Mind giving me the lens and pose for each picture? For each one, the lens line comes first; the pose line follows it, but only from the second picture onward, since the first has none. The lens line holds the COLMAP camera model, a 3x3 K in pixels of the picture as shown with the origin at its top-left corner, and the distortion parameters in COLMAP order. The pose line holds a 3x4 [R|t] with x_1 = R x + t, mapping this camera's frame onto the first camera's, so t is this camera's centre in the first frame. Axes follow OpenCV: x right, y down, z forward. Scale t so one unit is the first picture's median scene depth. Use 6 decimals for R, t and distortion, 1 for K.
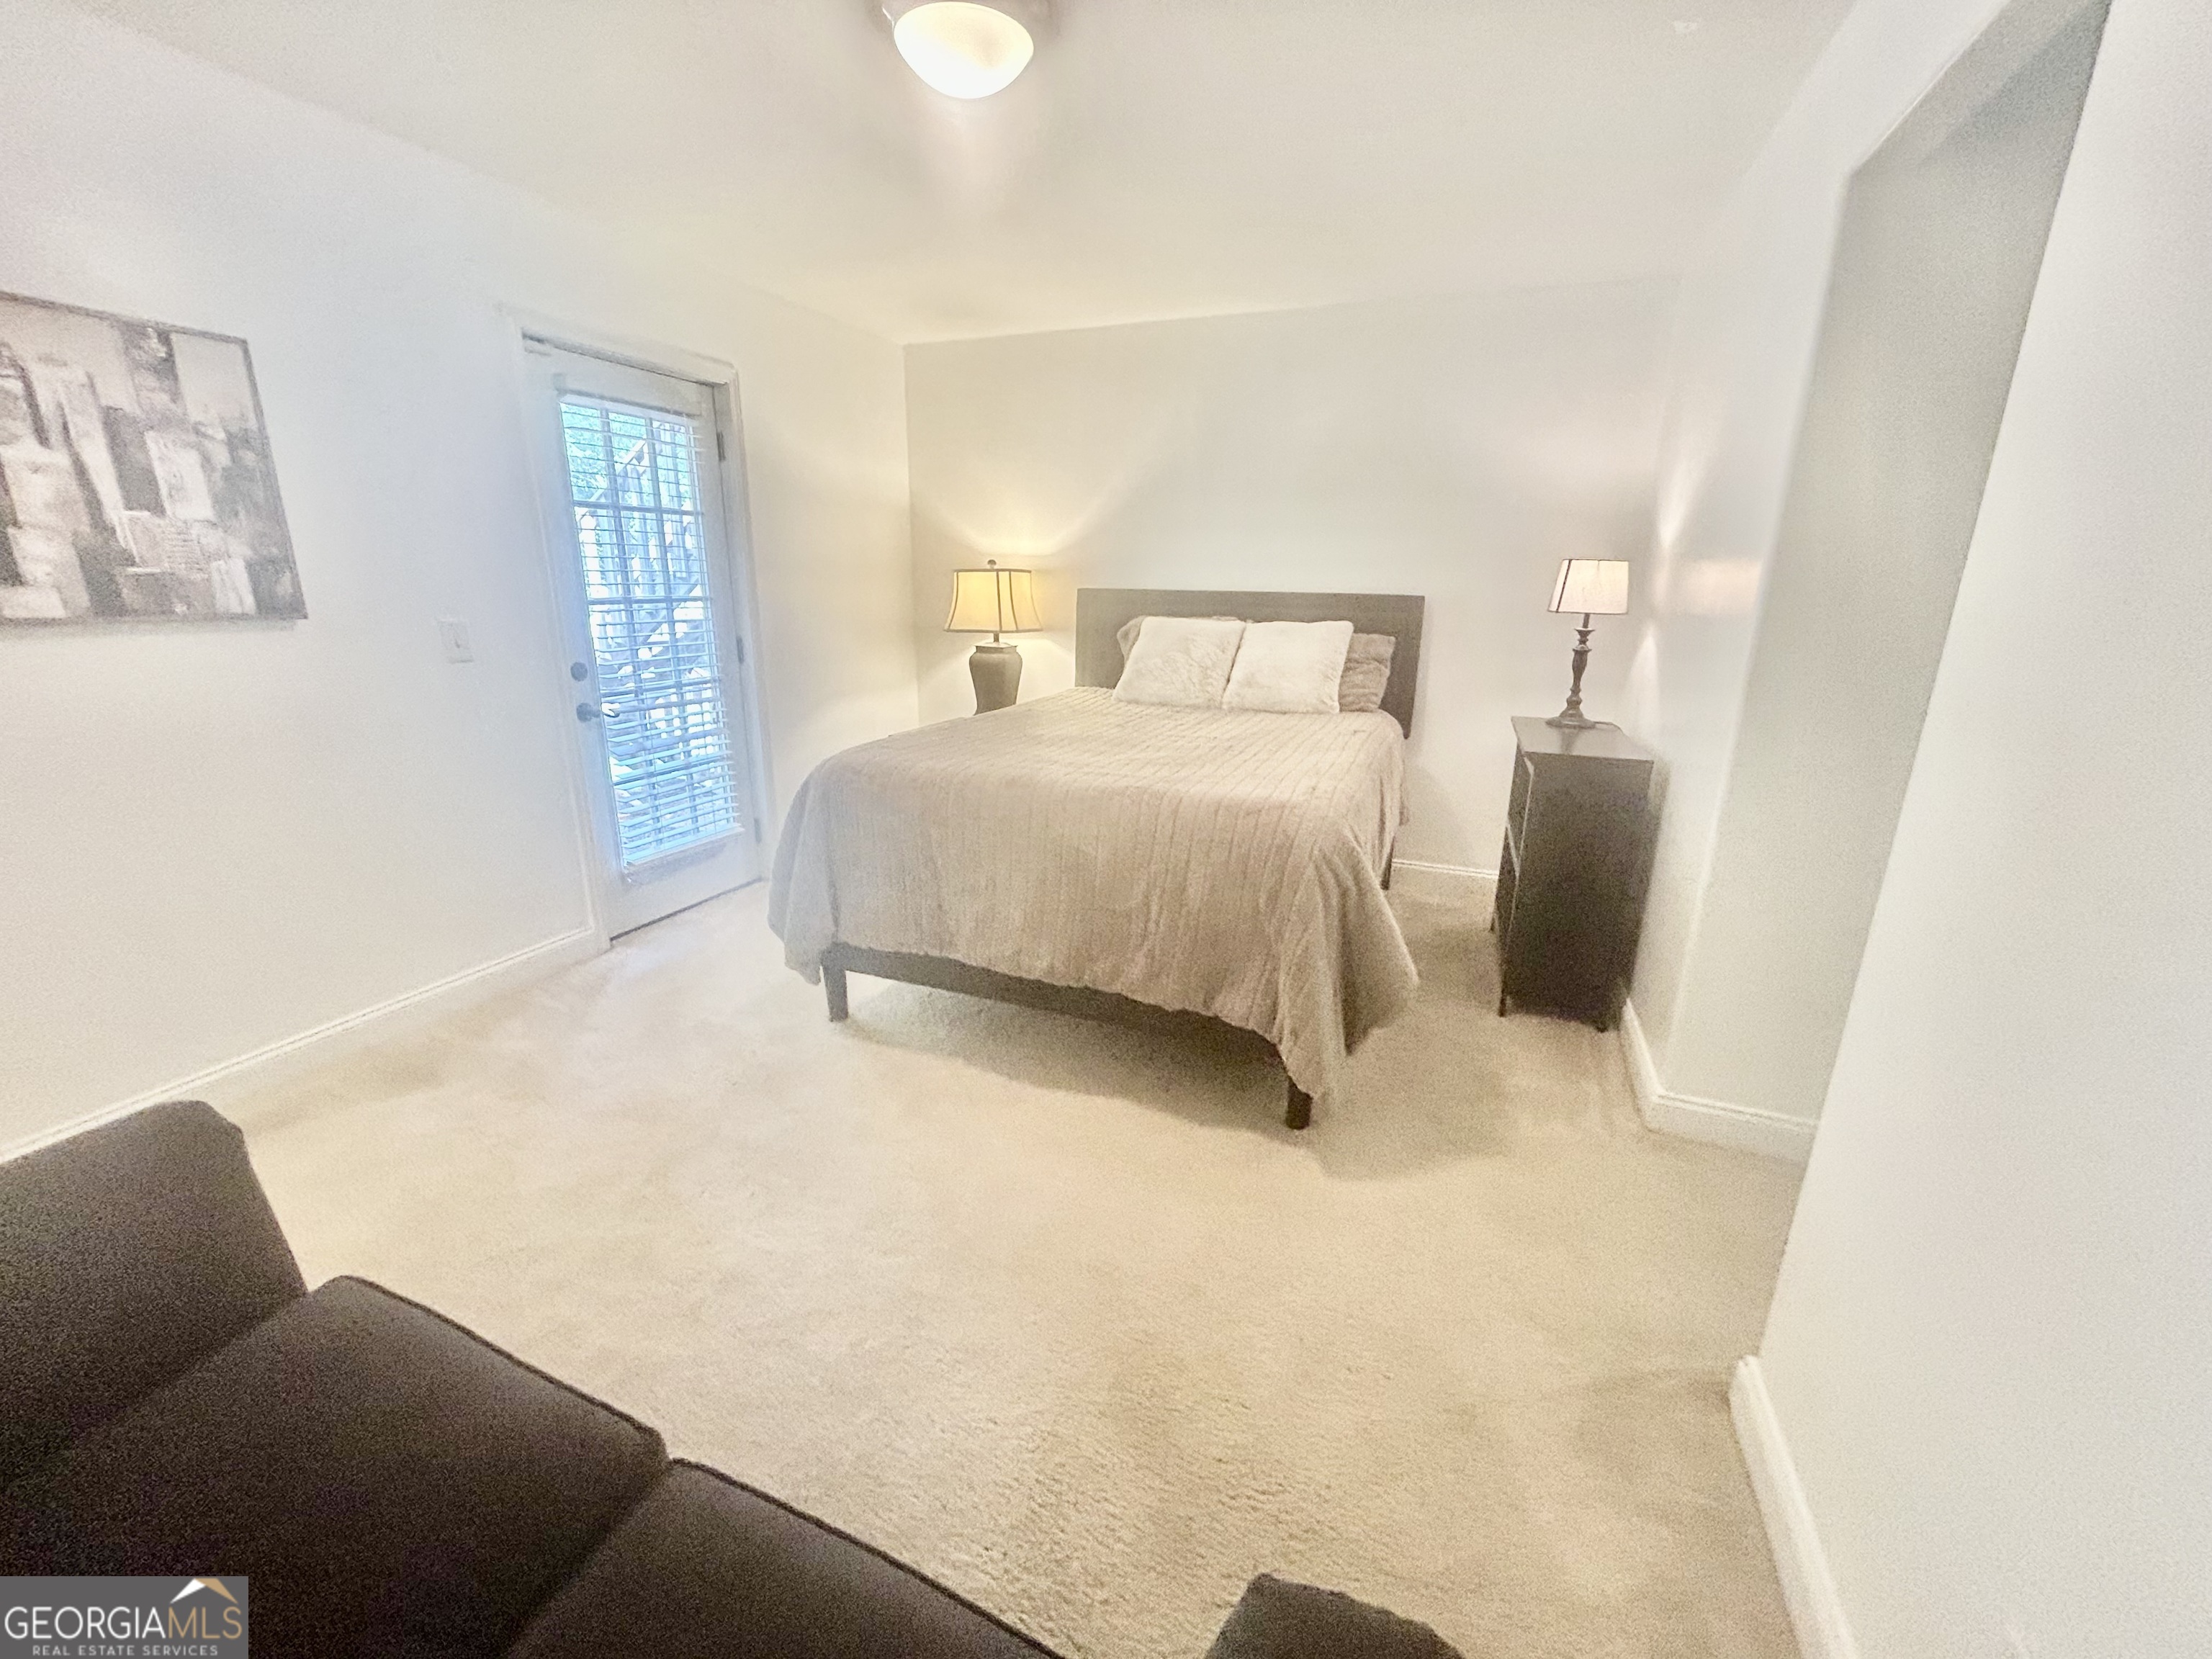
lens RADIAL K [[896.8, 0, 1108.9], [0, 896.8, 832.2], [0, 0, 1]] dist [0.000225, 0.000155]
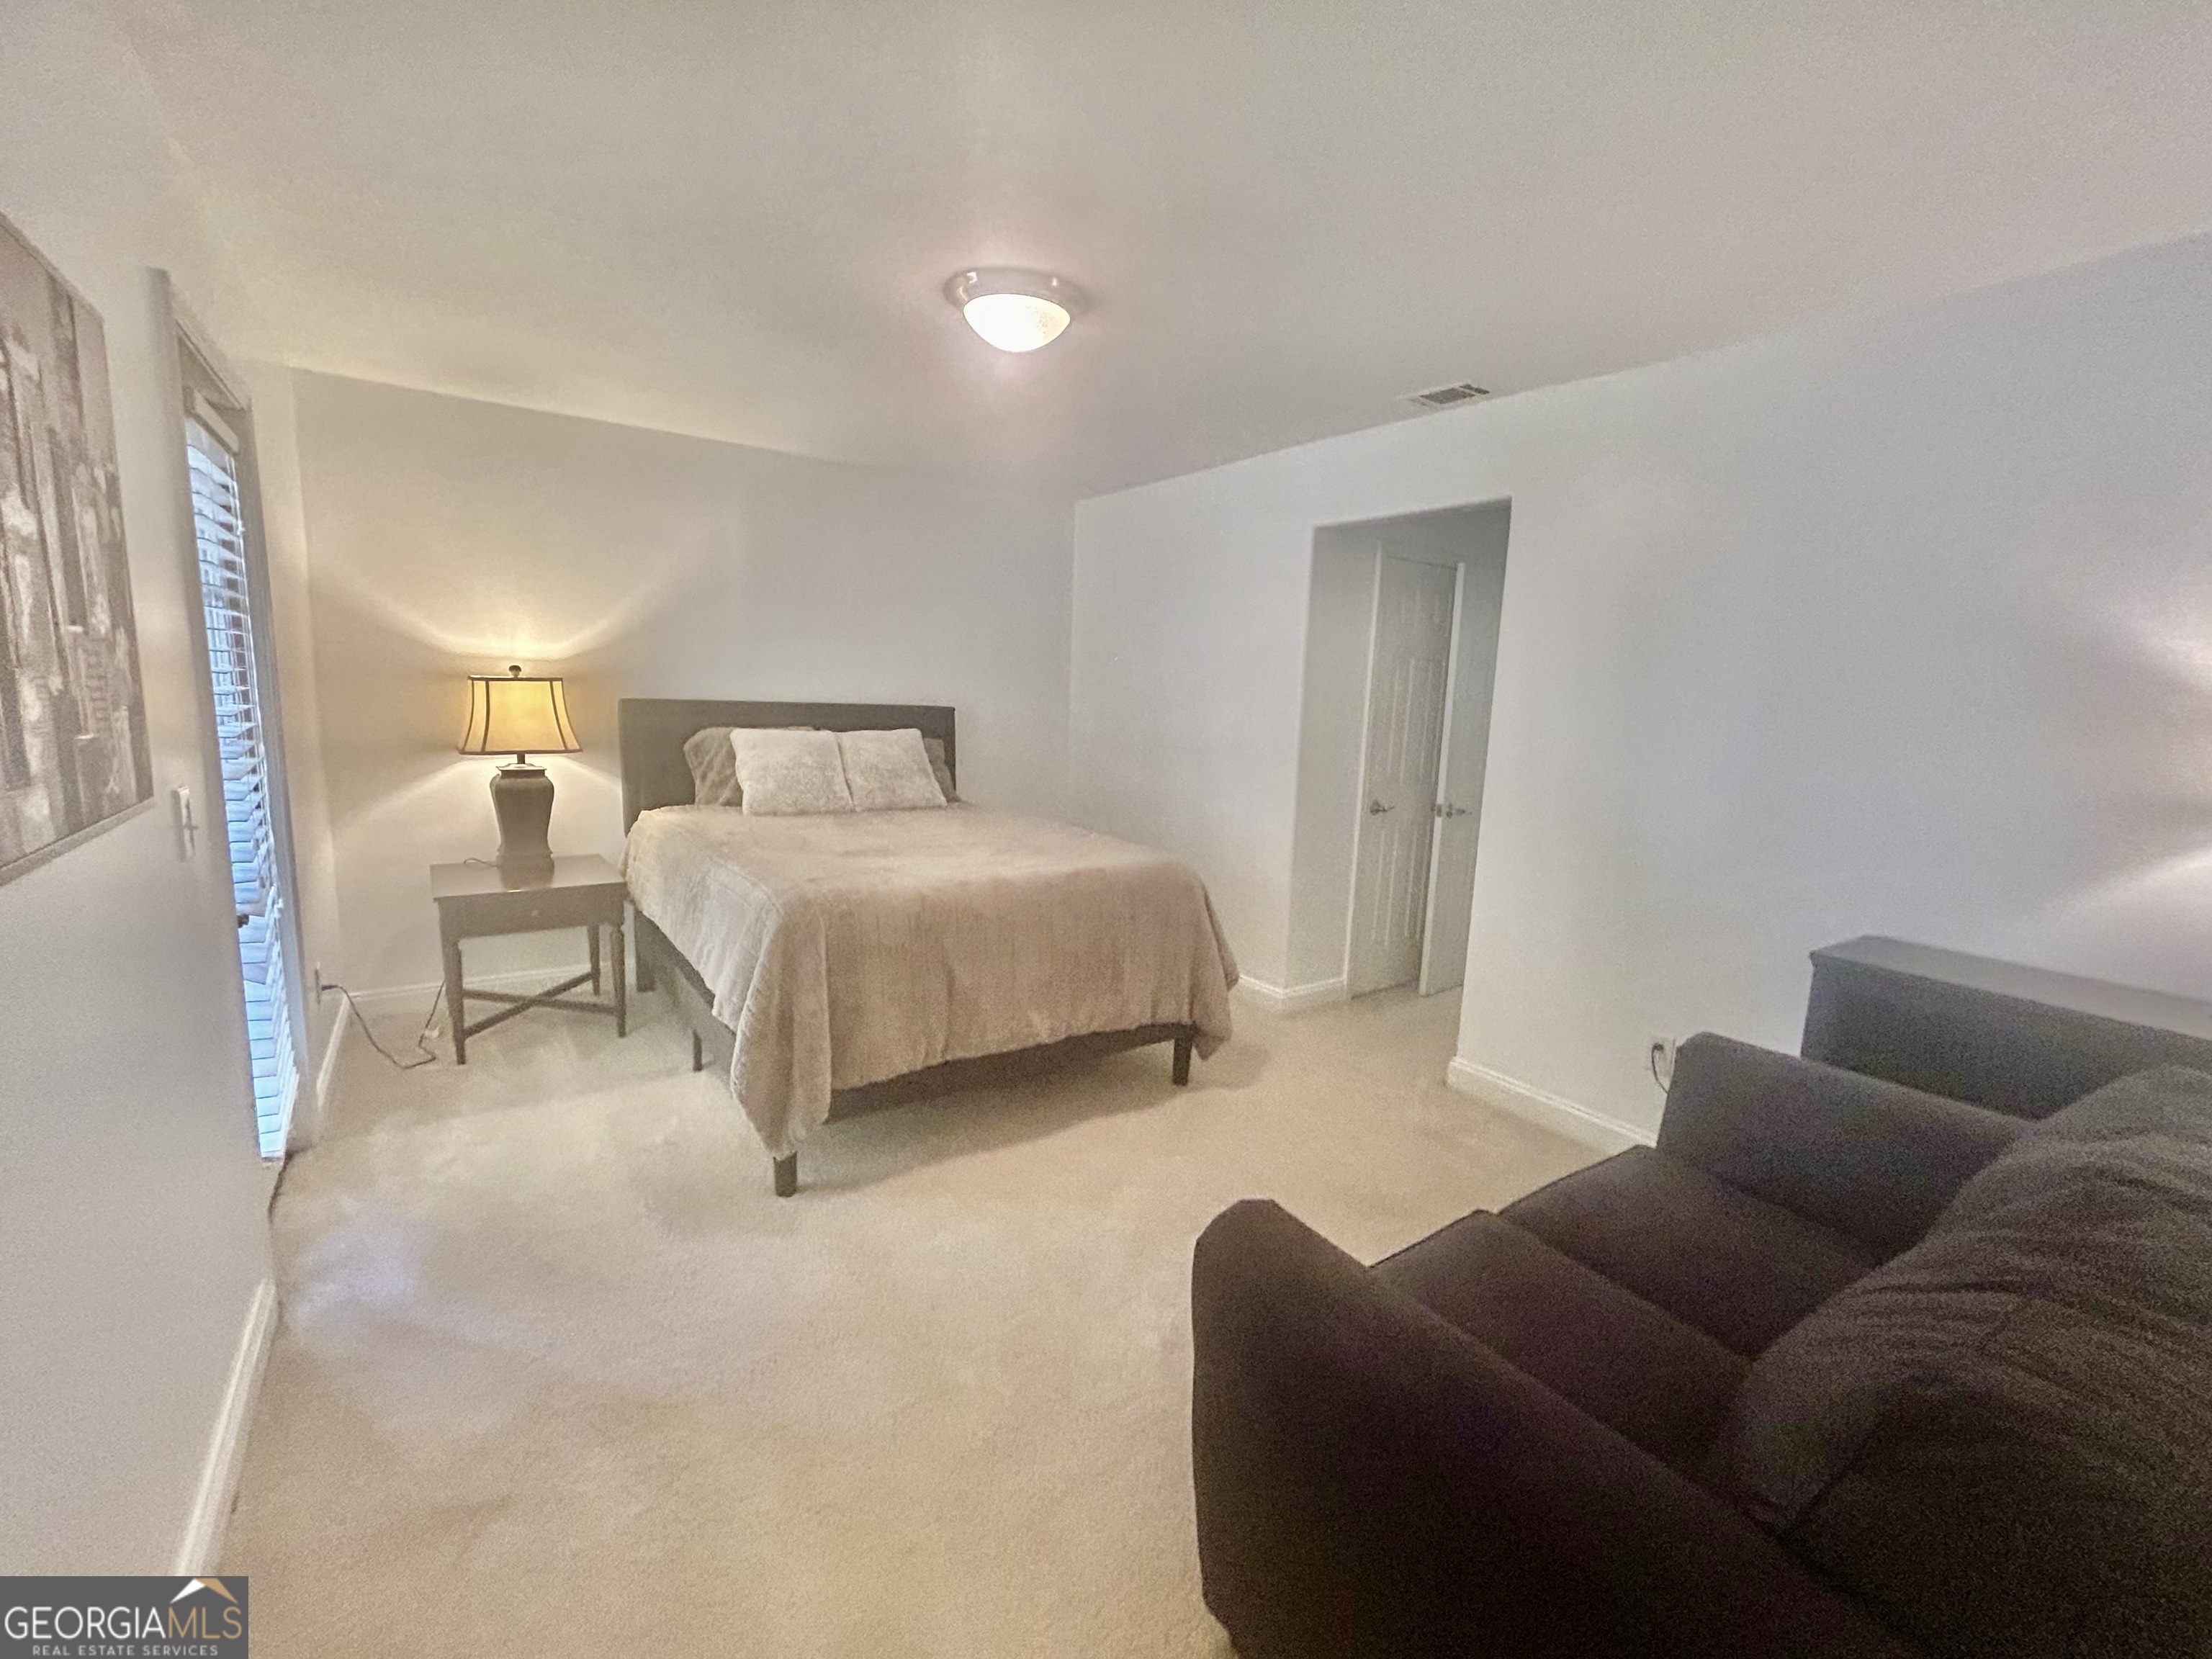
lens RADIAL K [[917.2, 0, 1106.0], [0, 917.2, 829.5], [0, 0, 1]] dist [-0.010806, -0.000076]
pose [[0.553947, -0.120059, 0.823850, -0.648759], [0.200012, 0.979758, 0.008294, -0.067292], [-0.808169, 0.160185, 0.566748, 0.135673]]
